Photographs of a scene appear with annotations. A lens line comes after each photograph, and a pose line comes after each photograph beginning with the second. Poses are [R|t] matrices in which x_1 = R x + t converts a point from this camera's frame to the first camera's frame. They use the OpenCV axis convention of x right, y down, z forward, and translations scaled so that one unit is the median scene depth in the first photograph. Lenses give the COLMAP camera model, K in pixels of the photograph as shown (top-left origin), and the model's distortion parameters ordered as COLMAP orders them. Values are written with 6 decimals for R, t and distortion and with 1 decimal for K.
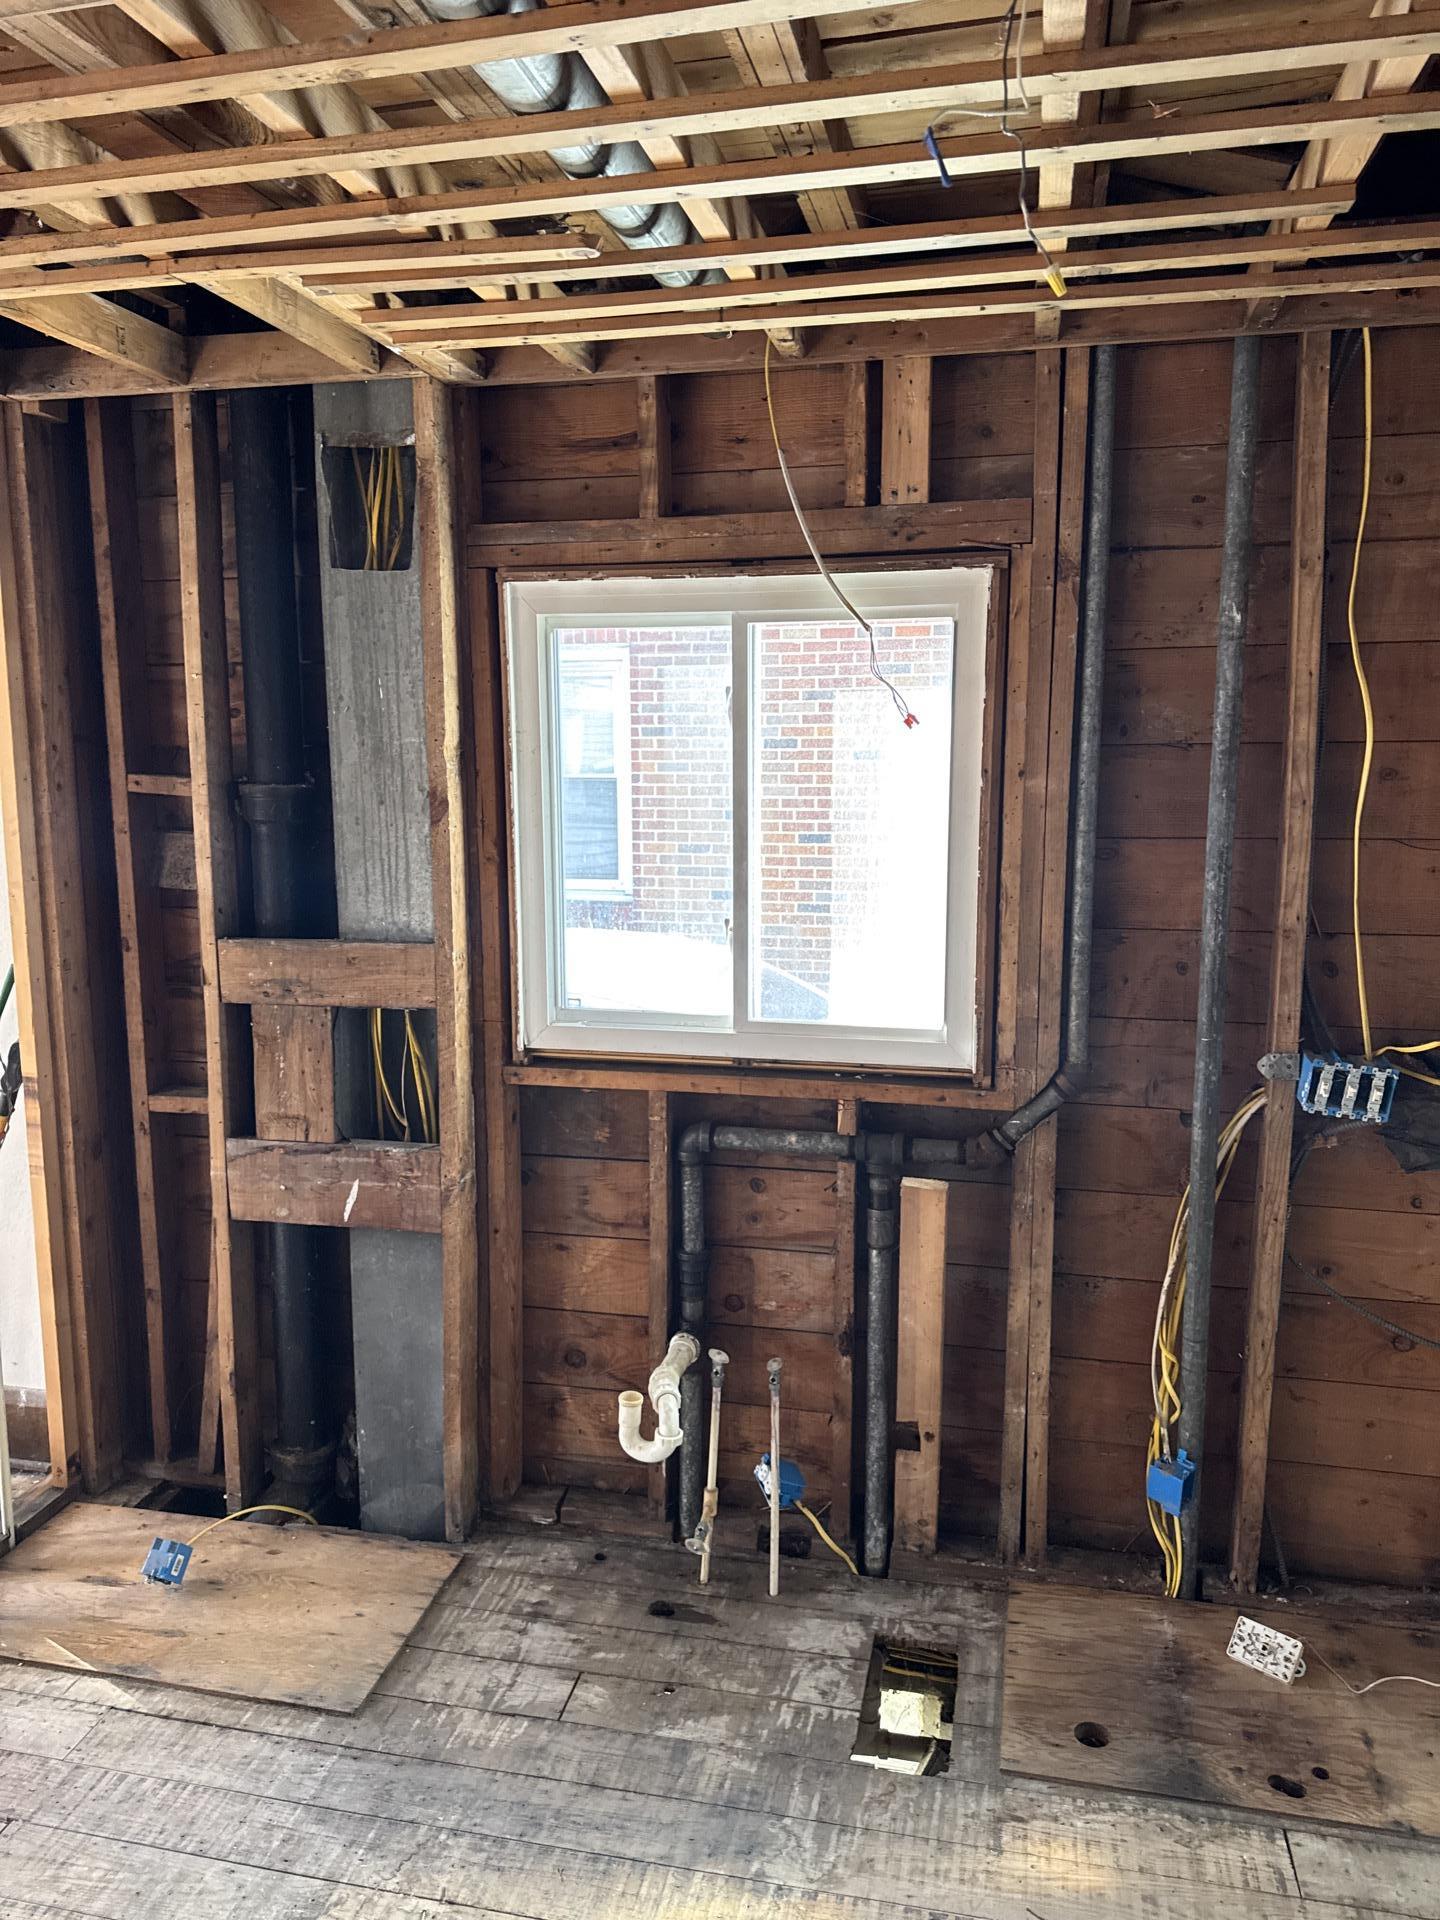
lens RADIAL K [[1362.3, 0, 720.5], [0, 1362.3, 950.3], [0, 0, 1]] dist [0.030781, -0.042512]
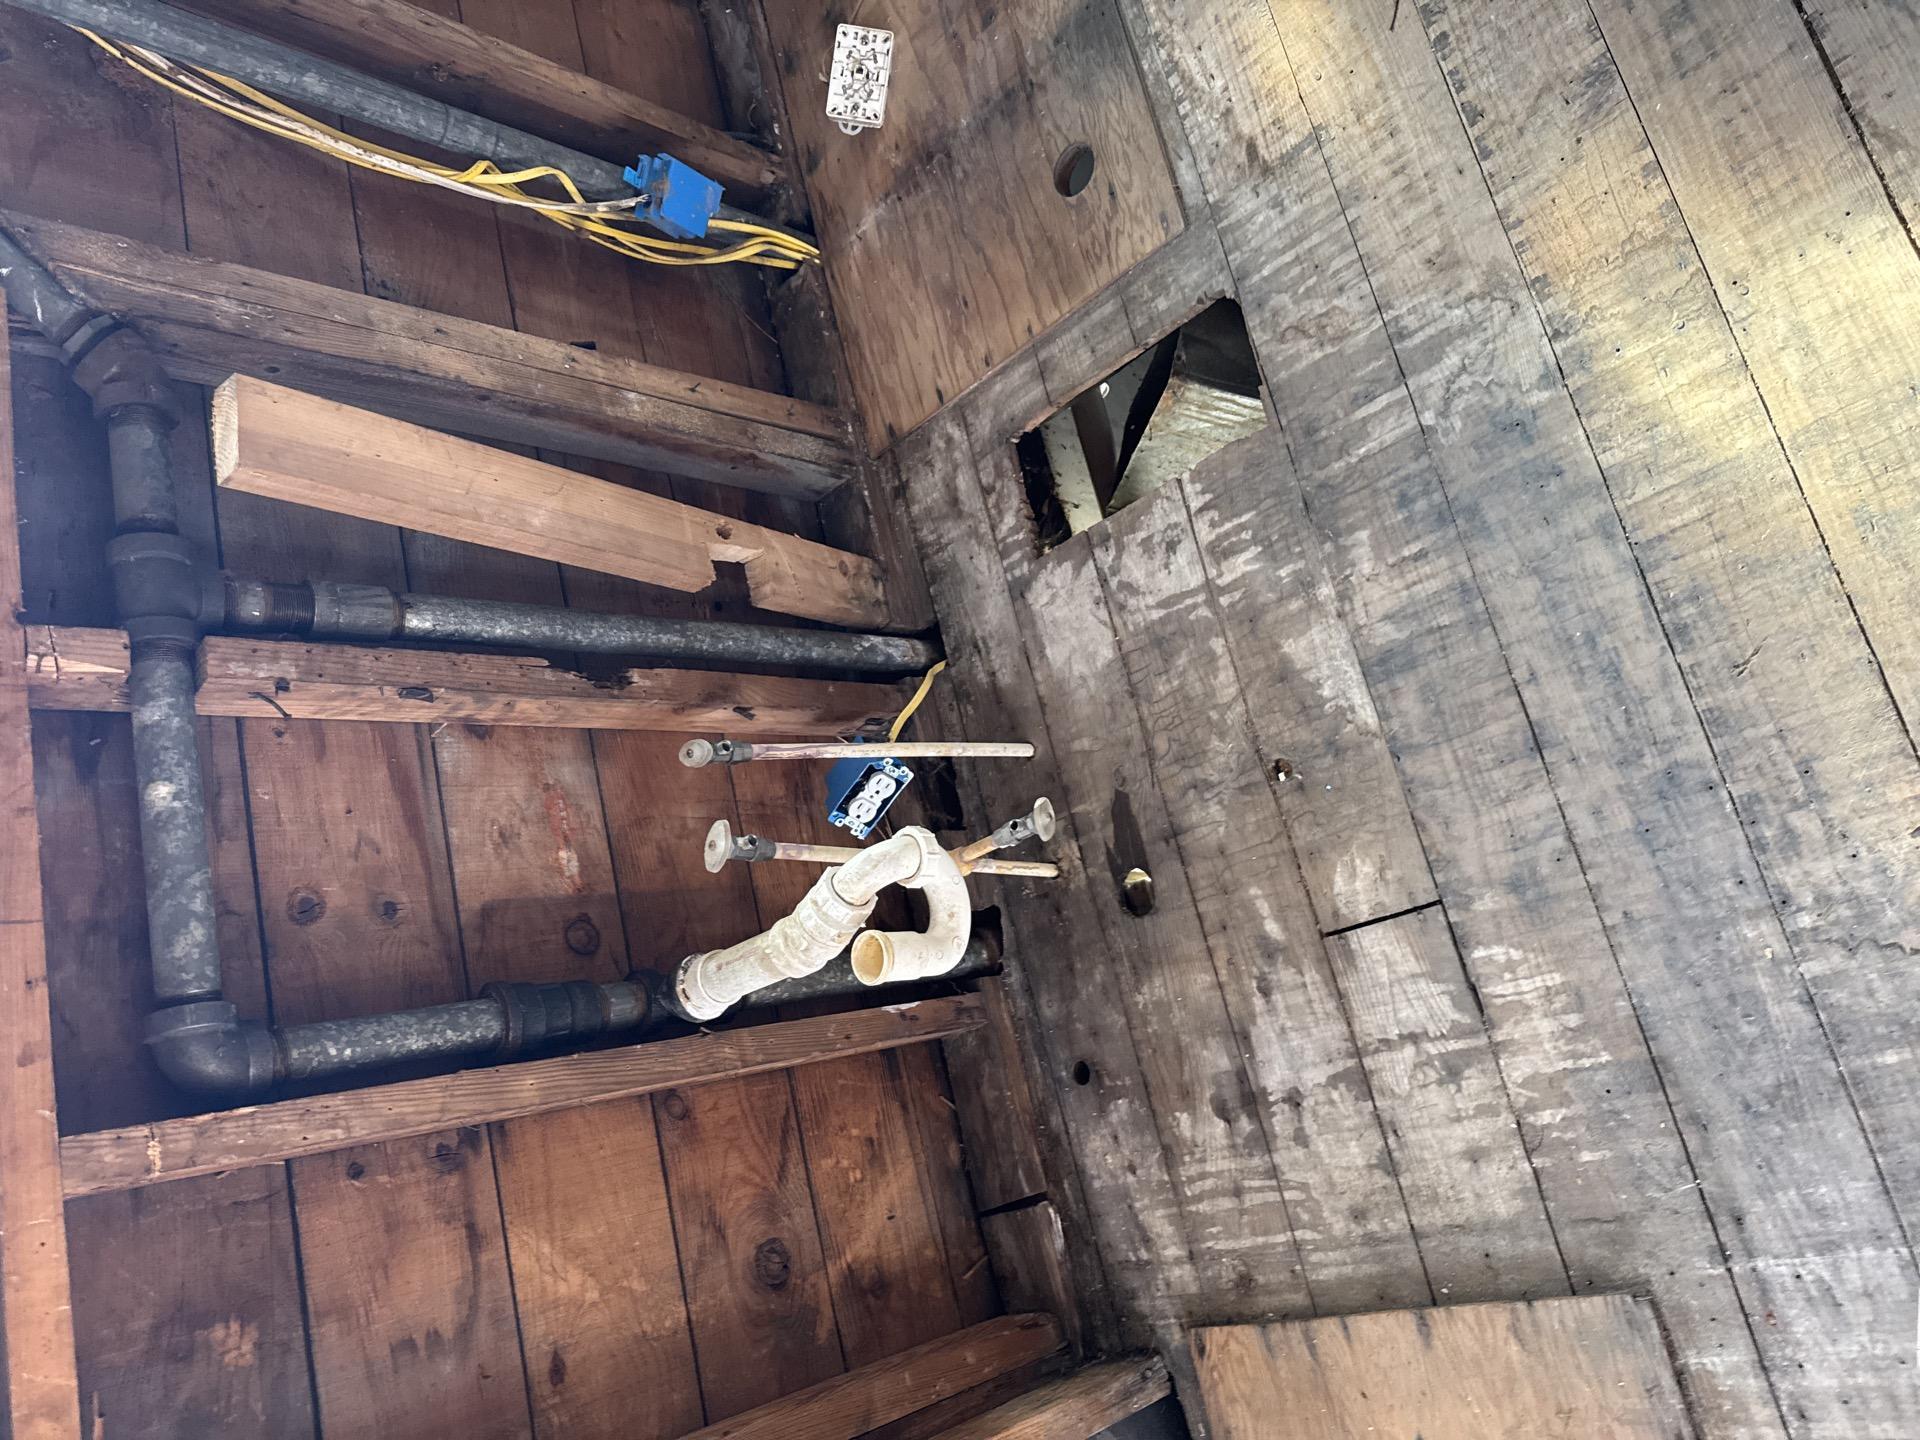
lens RADIAL K [[1362.3, 0, 952.6], [0, 1362.3, 706.2], [0, 0, 1]] dist [0.030781, -0.042512]
pose [[-0.374699, -0.837403, 0.397942, -0.189739], [0.783583, -0.056603, 0.618704, 0.080884], [-0.495580, 0.543648, 0.677383, 0.665445]]
